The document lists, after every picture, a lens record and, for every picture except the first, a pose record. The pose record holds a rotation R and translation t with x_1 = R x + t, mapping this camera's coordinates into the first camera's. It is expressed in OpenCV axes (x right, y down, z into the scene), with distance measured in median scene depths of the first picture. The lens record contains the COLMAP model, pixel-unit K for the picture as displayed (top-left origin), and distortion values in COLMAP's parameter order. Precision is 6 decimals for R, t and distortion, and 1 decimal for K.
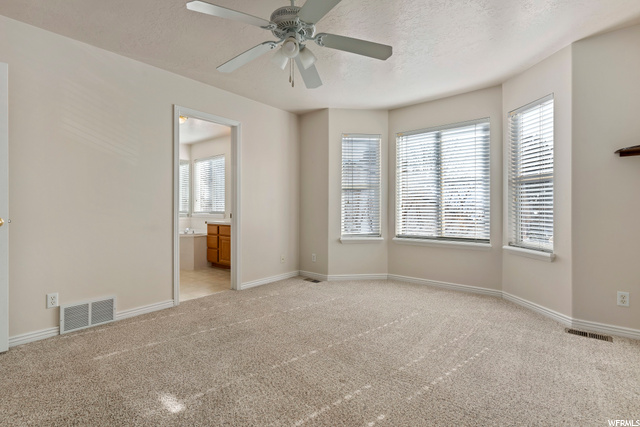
lens RADIAL K [[303.4, 0, 318.6], [0, 303.4, 213.3], [0, 0, 1]] dist [0.003126, 0.001227]
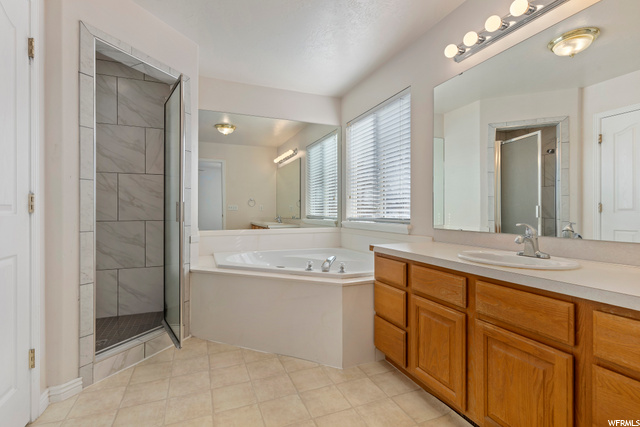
lens RADIAL K [[303.4, 0, 319.3], [0, 303.4, 213.6], [0, 0, 1]] dist [0.003126, 0.001227]
pose [[0.884239, 0.003797, -0.467019, -0.247269], [-0.008909, 0.999922, -0.008738, -0.011031], [0.466949, 0.011888, 0.884204, 0.619740]]
